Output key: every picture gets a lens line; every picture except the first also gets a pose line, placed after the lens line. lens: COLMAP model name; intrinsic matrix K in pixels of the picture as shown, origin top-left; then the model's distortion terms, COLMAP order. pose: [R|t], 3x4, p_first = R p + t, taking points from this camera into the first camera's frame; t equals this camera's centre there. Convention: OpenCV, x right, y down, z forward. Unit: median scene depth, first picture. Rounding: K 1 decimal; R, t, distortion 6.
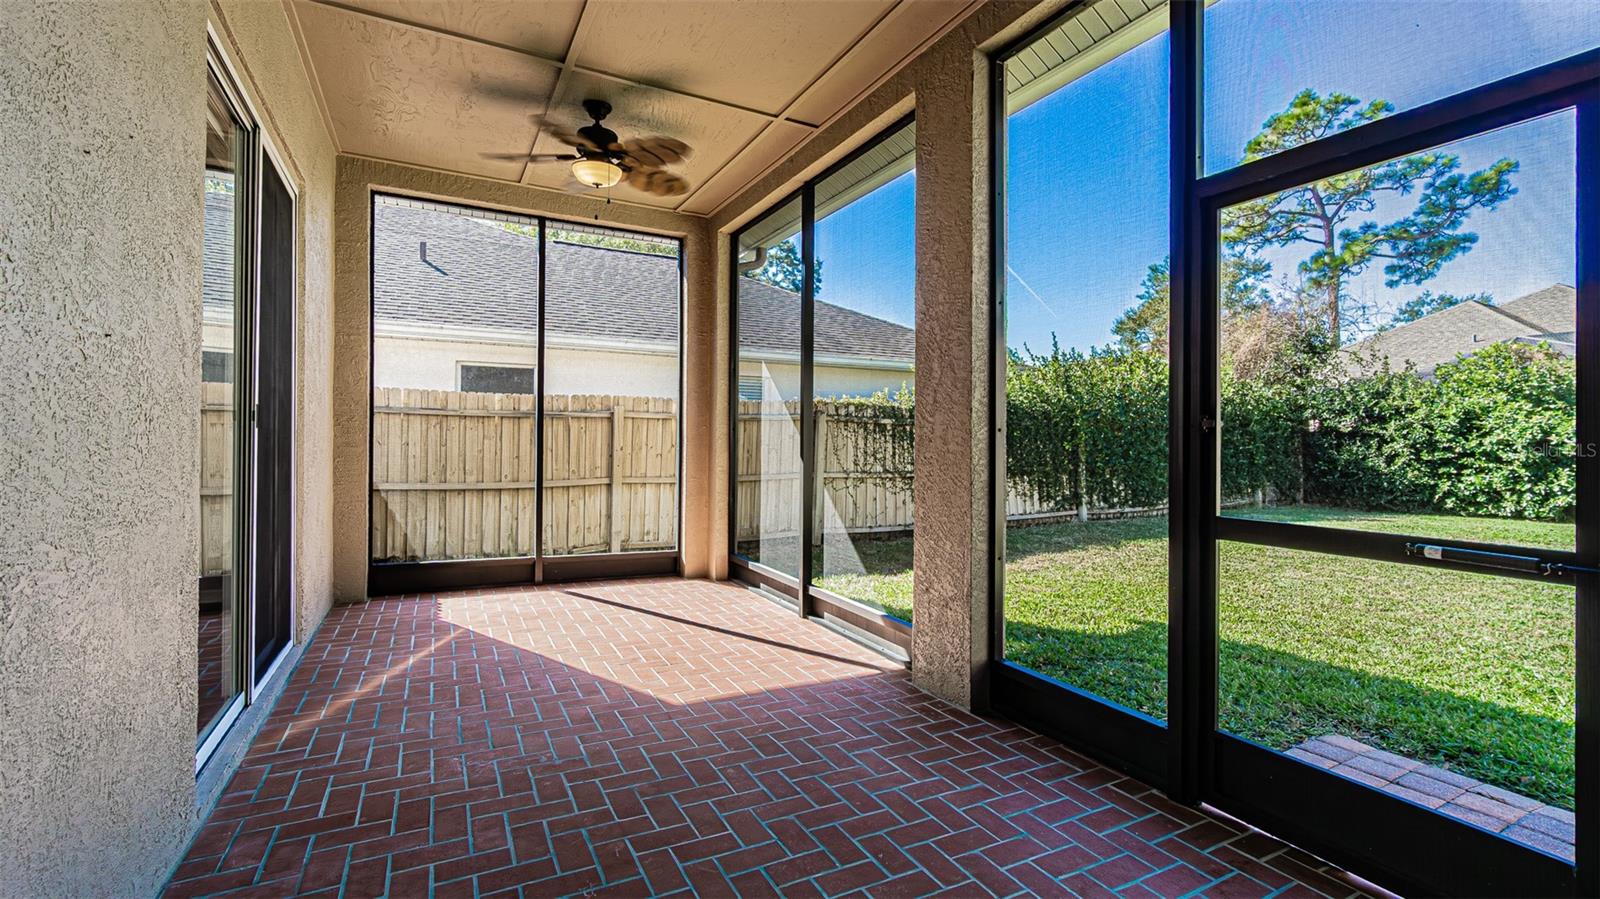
lens RADIAL K [[693.6, 0, 804.9], [0, 693.6, 440.0], [0, 0, 1]] dist [-0.061746, 0.026790]
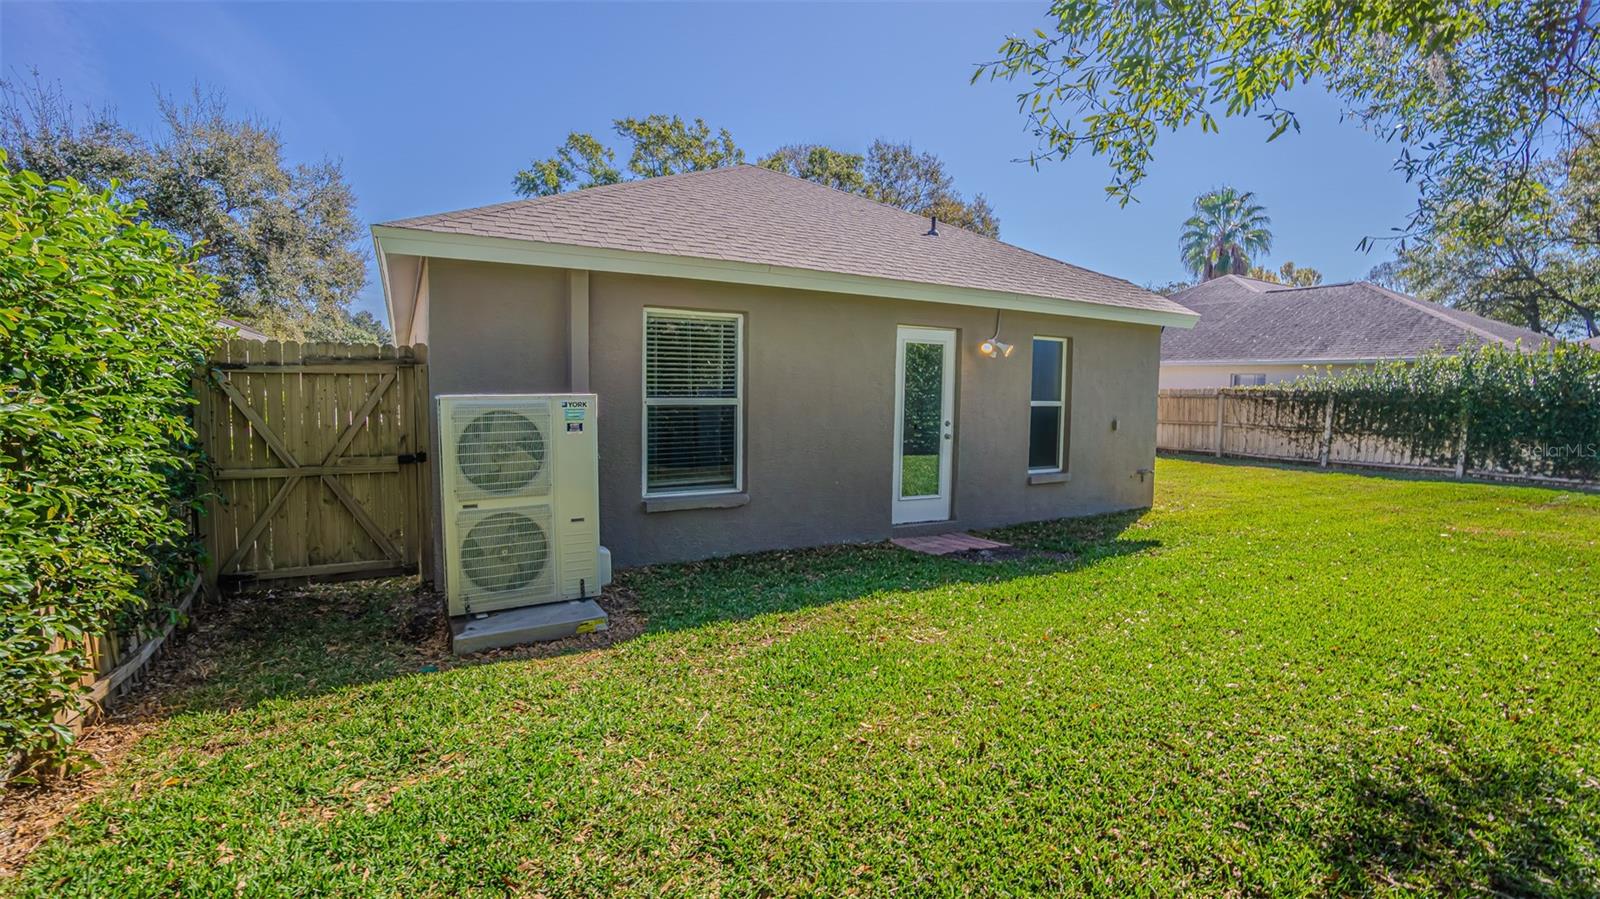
lens RADIAL K [[693.6, 0, 804.9], [0, 693.6, 440.0], [0, 0, 1]] dist [-0.061746, 0.026790]
pose [[0.063862, 0.069474, -0.995538, 1.798910], [-0.019551, 0.997470, 0.068355, -0.015567], [0.997767, 0.015098, 0.065059, -0.348071]]
